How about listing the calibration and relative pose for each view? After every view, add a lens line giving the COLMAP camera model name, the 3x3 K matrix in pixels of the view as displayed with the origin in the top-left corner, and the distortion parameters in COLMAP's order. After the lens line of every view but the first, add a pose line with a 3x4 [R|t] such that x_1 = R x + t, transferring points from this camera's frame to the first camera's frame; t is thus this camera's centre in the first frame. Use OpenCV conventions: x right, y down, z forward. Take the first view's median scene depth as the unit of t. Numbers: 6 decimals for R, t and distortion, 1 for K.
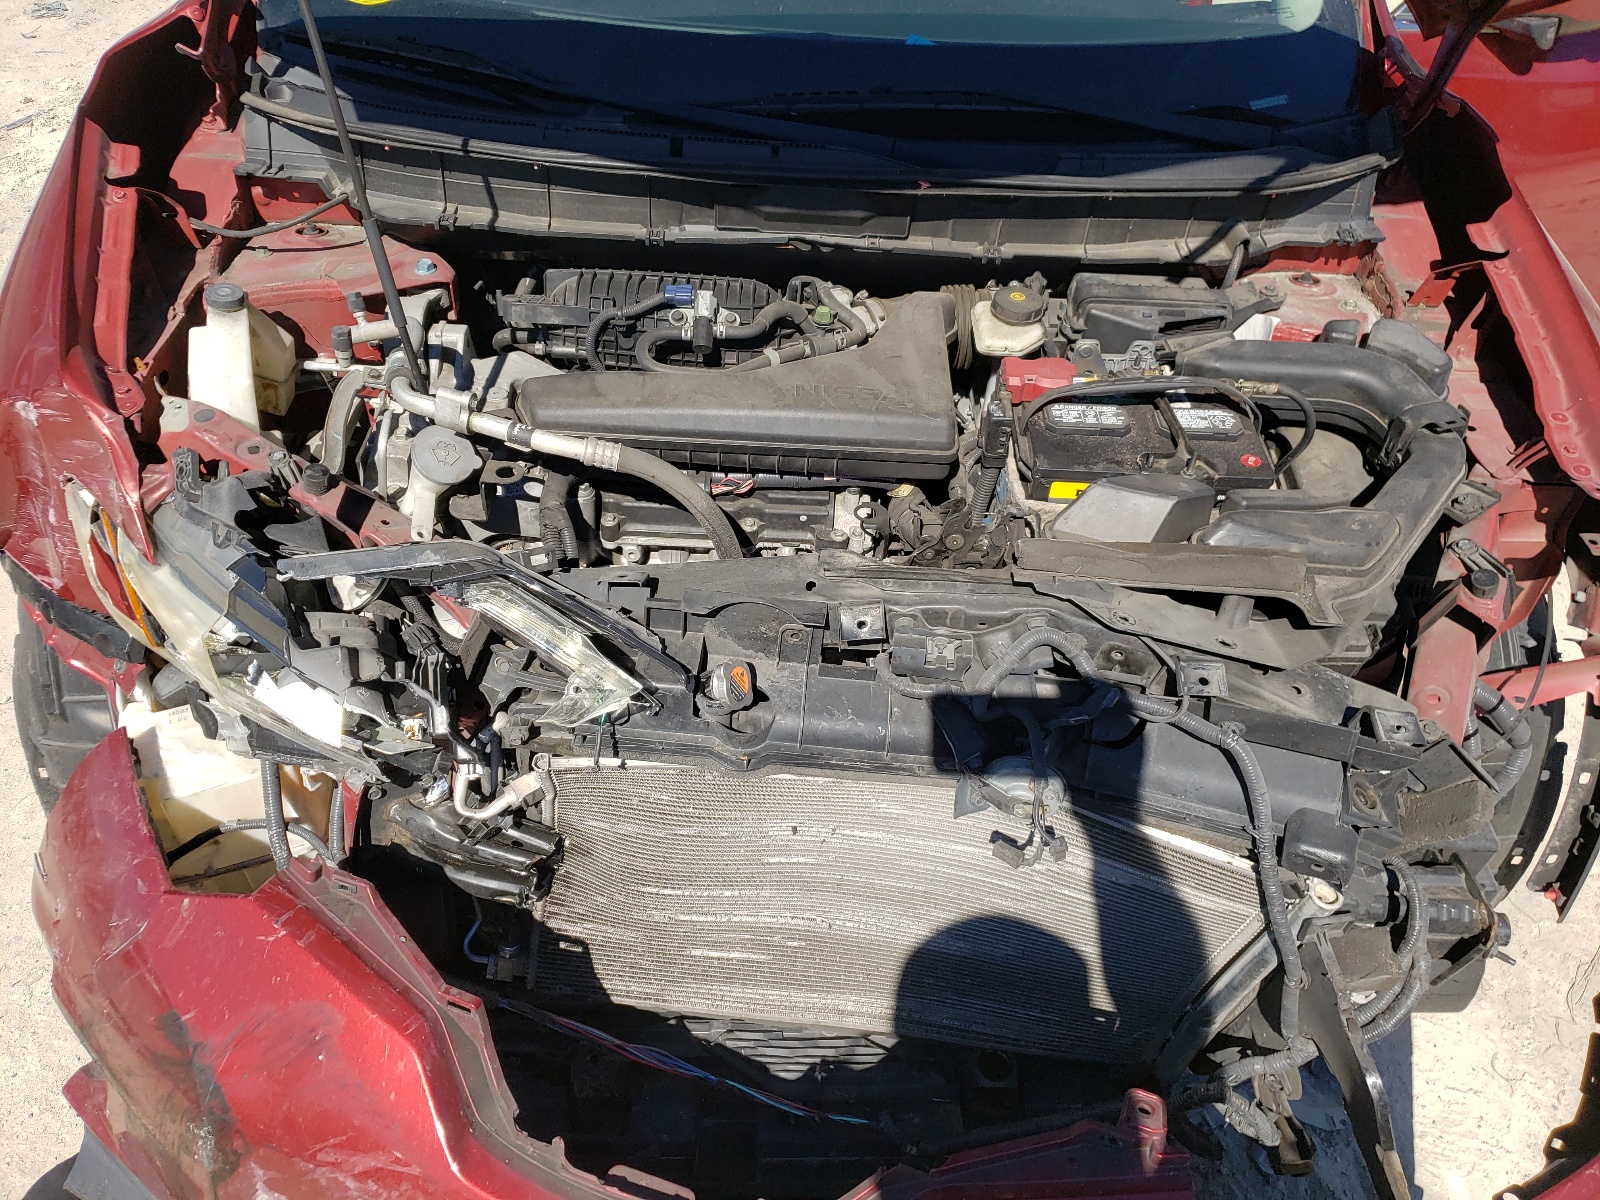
lens RADIAL K [[1217.4, 0, 800.0], [0, 1217.4, 600.0], [0, 0, 1]] dist [-0.064855, 0.044890]
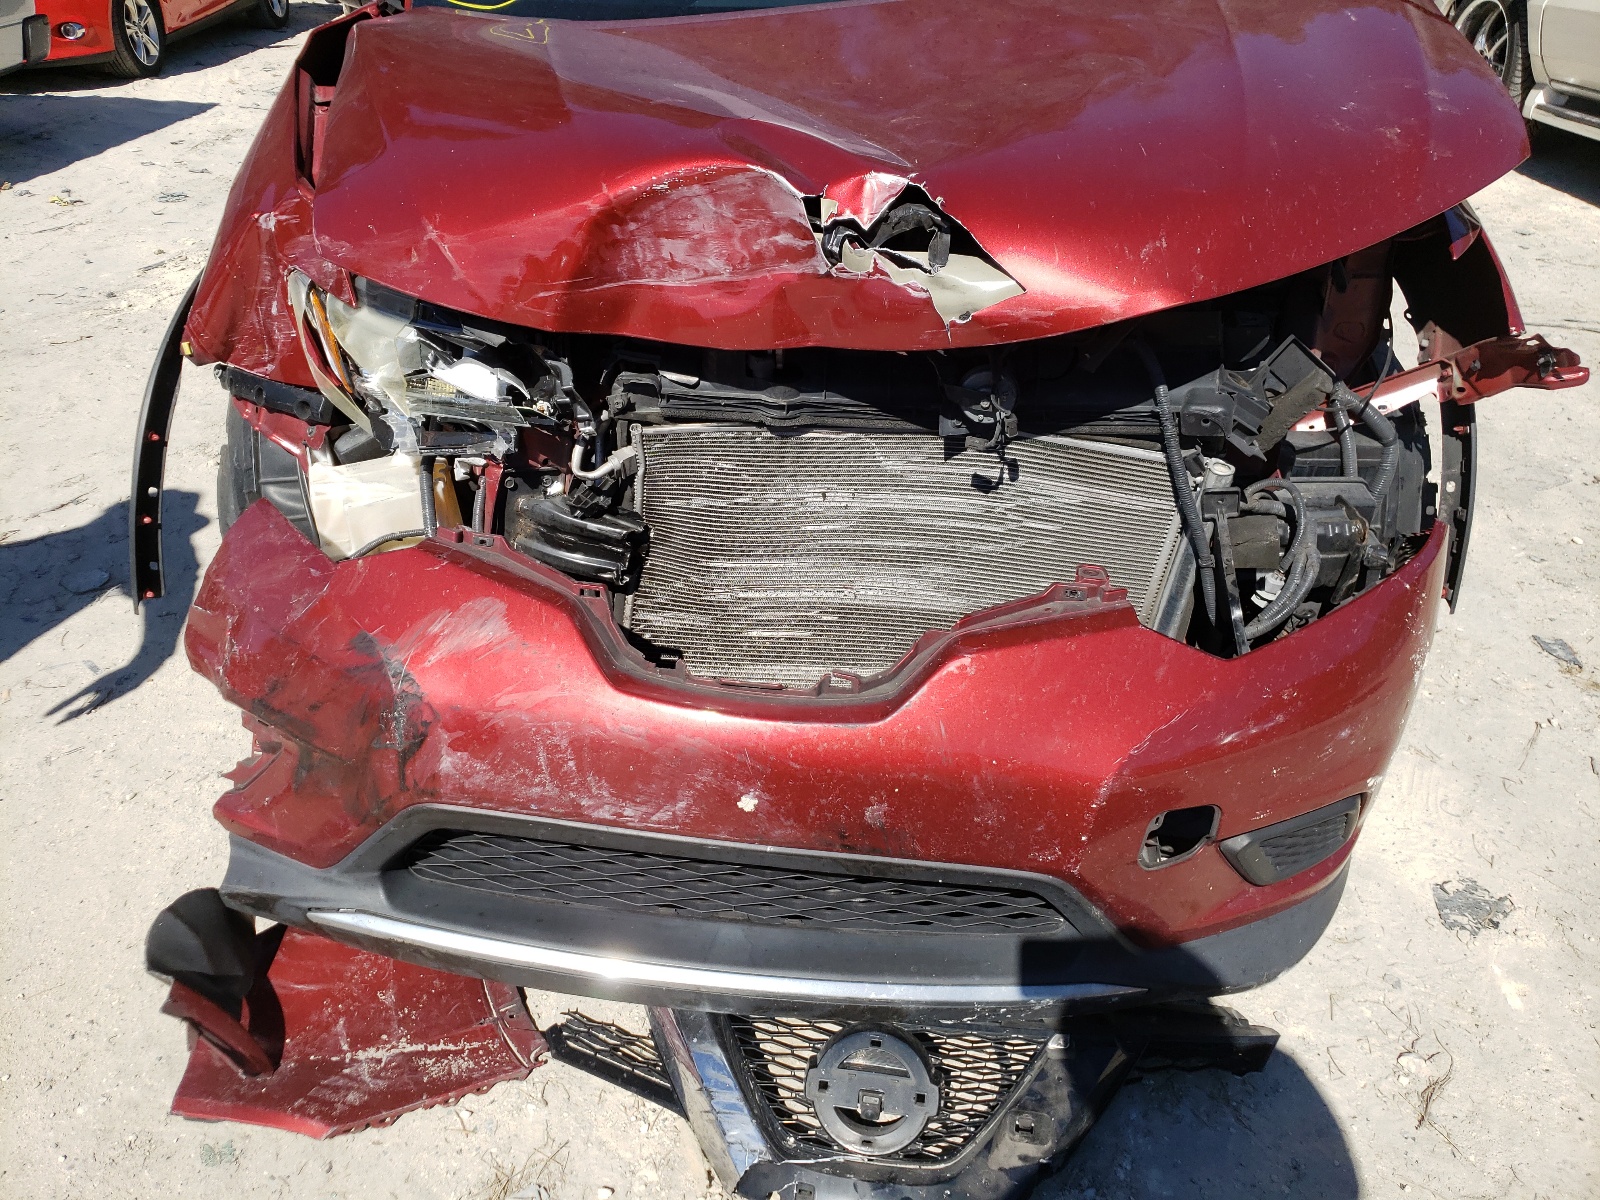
lens RADIAL K [[1217.4, 0, 800.0], [0, 1217.4, 600.0], [0, 0, 1]] dist [-0.064855, 0.044890]
pose [[0.998560, -0.047565, -0.024808, -0.004055], [0.042273, 0.982388, -0.182007, 0.524137], [0.033028, 0.180696, 0.982984, -0.271291]]
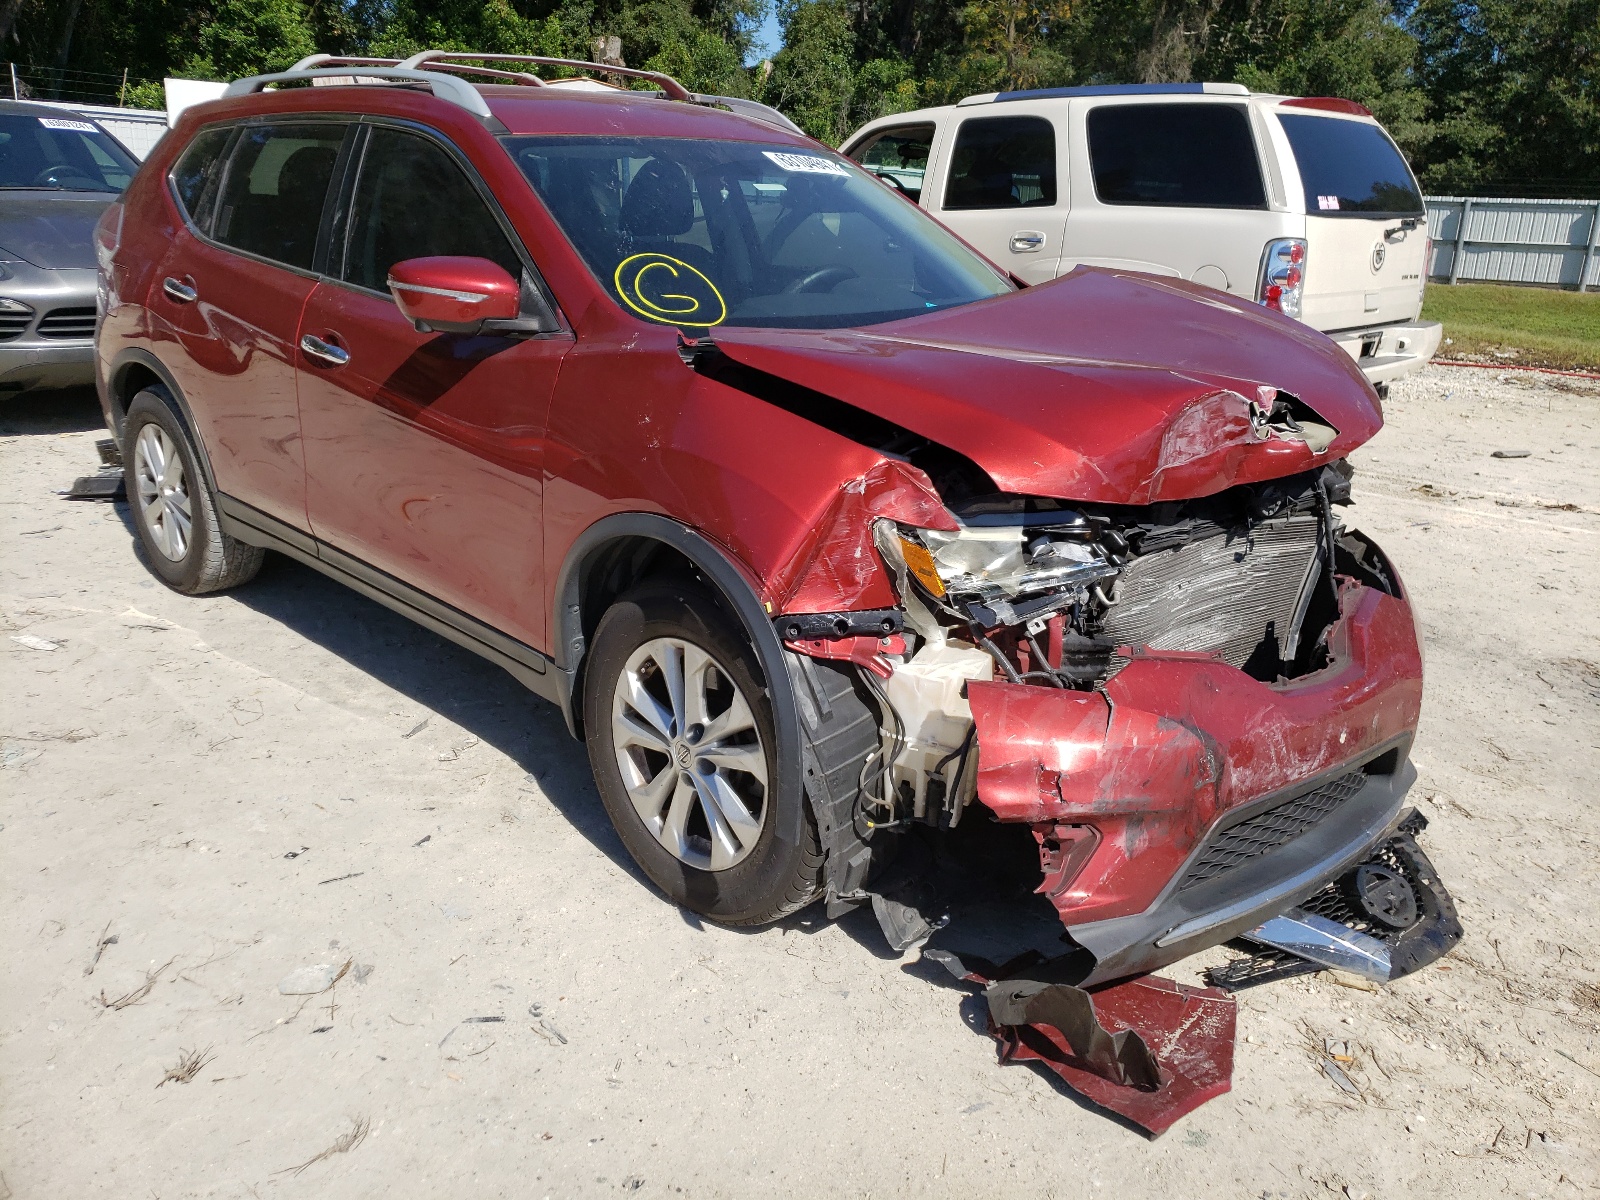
lens RADIAL K [[1217.4, 0, 800.0], [0, 1217.4, 600.0], [0, 0, 1]] dist [-0.064855, 0.044890]
pose [[0.729691, -0.275615, 0.625769, -1.751772], [0.479894, 0.858338, -0.181542, 0.265369], [-0.487086, 0.432772, 0.758588, -0.255990]]
